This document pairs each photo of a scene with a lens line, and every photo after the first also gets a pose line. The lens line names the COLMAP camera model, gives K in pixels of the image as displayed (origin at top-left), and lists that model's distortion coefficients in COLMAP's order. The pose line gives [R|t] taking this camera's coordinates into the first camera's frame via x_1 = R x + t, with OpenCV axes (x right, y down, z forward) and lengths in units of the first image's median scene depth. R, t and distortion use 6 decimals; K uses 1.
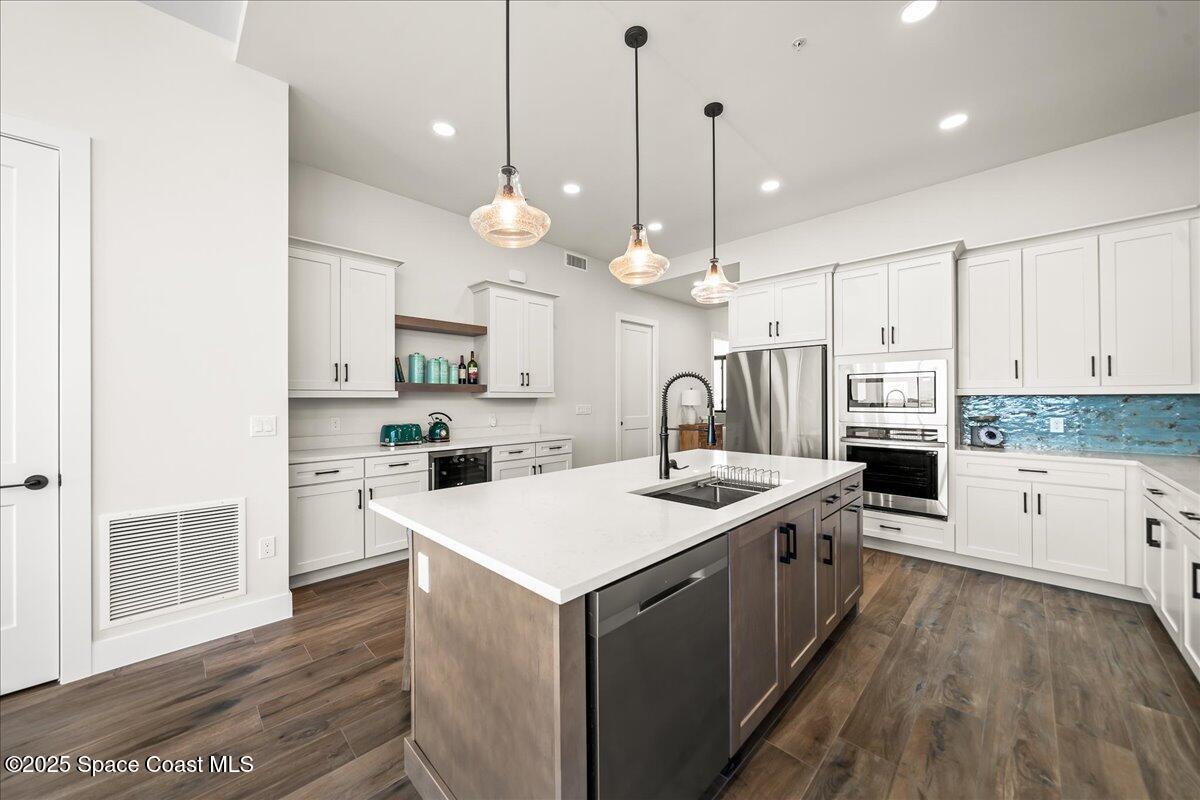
lens RADIAL K [[432.4, 0, 594.7], [0, 432.4, 394.4], [0, 0, 1]] dist [-0.003050, -0.000112]
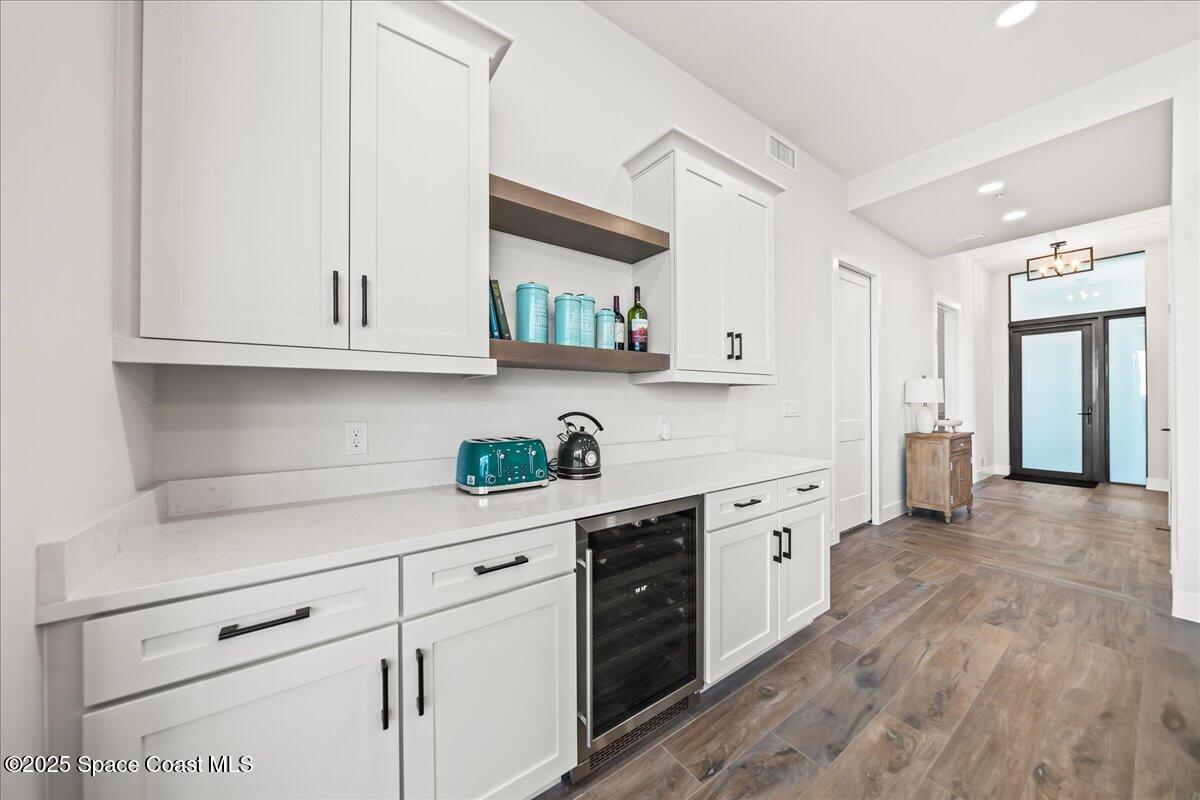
lens RADIAL K [[432.4, 0, 594.7], [0, 432.4, 394.4], [0, 0, 1]] dist [-0.003050, -0.000112]
pose [[0.982619, -0.003074, -0.185609, -0.261263], [0.002940, 0.999995, -0.000999, 0.023919], [0.185611, 0.000436, 0.982623, 0.558920]]
